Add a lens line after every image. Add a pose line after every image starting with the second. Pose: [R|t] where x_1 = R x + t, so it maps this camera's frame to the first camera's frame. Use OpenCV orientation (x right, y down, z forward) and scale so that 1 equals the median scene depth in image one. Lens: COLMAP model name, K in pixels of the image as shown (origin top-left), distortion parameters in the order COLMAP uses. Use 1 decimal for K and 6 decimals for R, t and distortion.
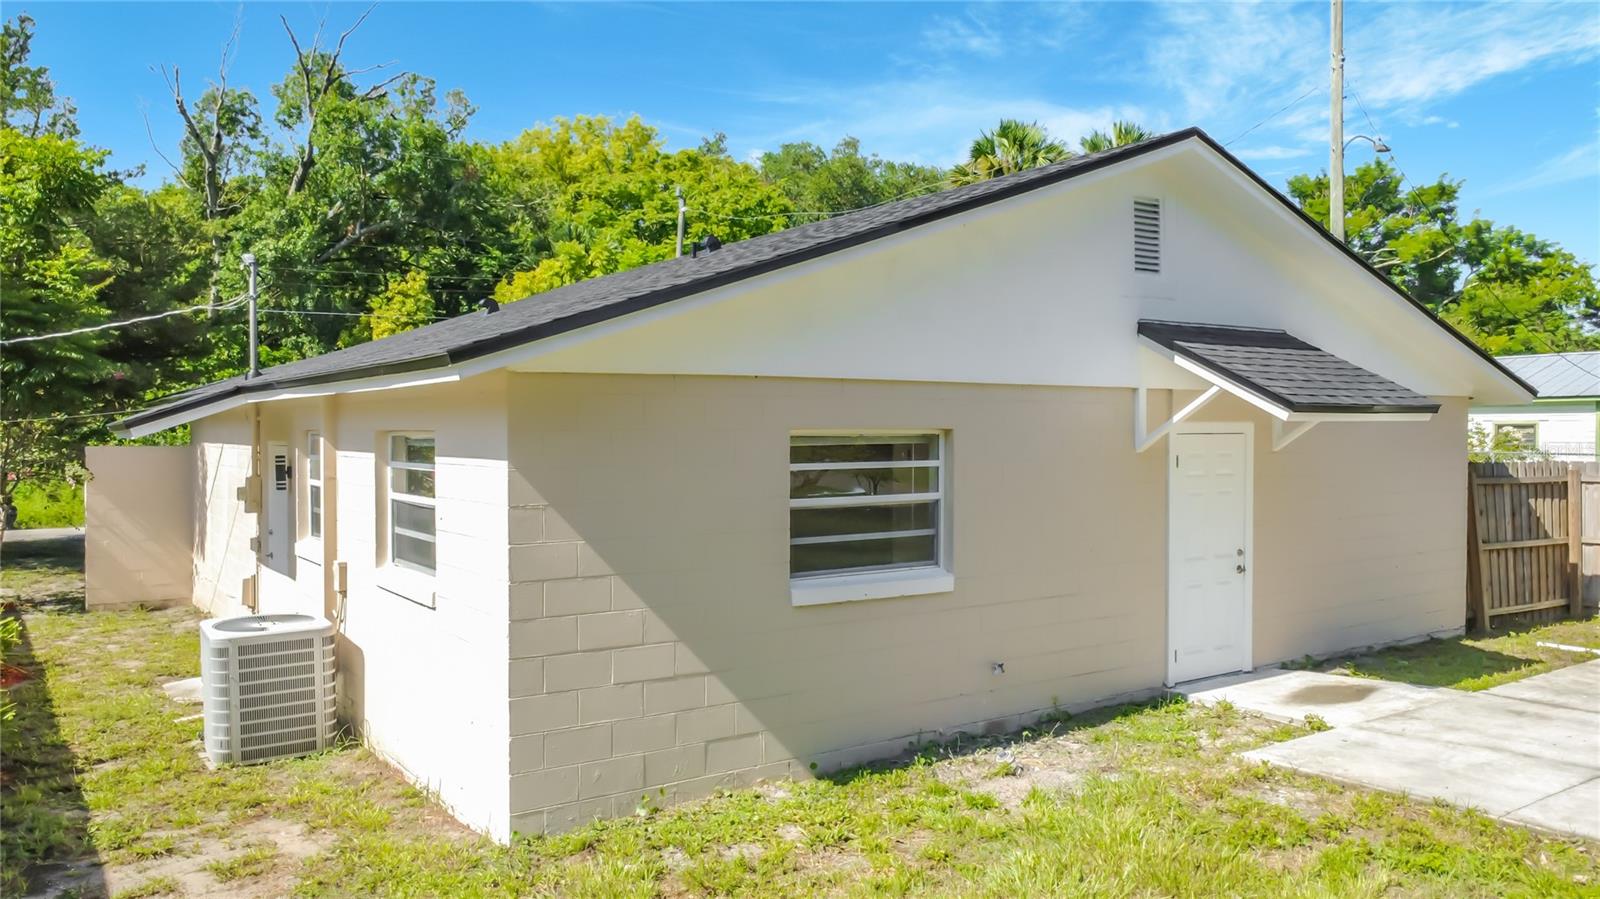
lens RADIAL K [[1145.2, 0, 800.0], [0, 1145.2, 449.5], [0, 0, 1]] dist [0.006087, -0.002148]
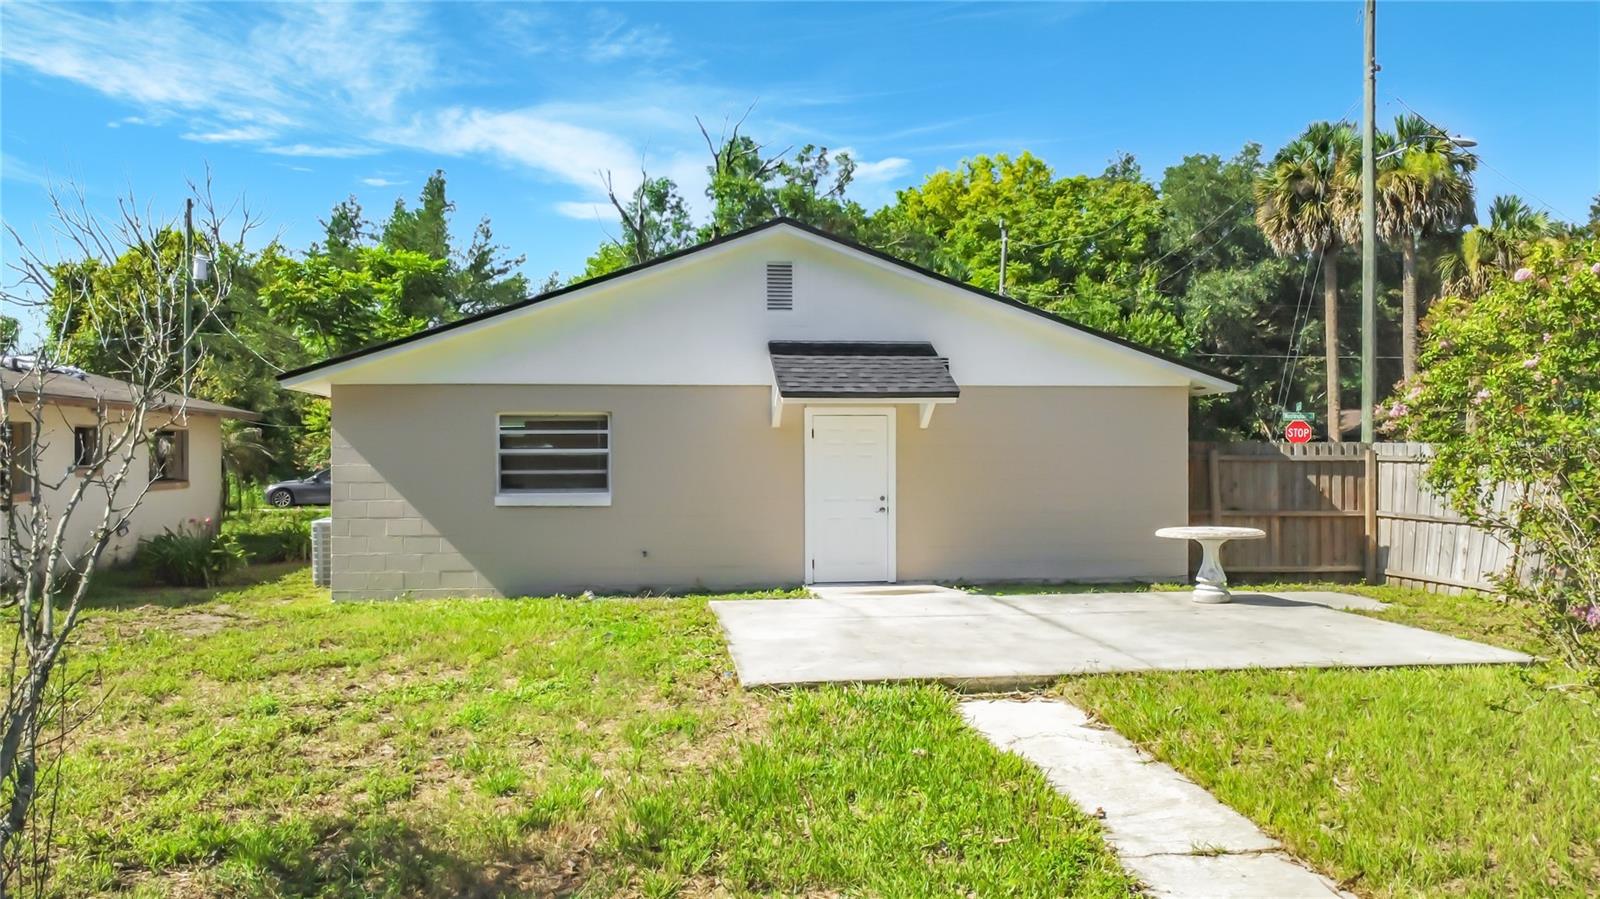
lens RADIAL K [[1145.2, 0, 800.0], [0, 1145.2, 449.5], [0, 0, 1]] dist [0.006087, -0.002148]
pose [[0.892051, -0.001271, -0.451934, 1.005955], [-0.006480, 0.999857, -0.015603, 0.055491], [0.451889, 0.016847, 0.891915, -0.348894]]
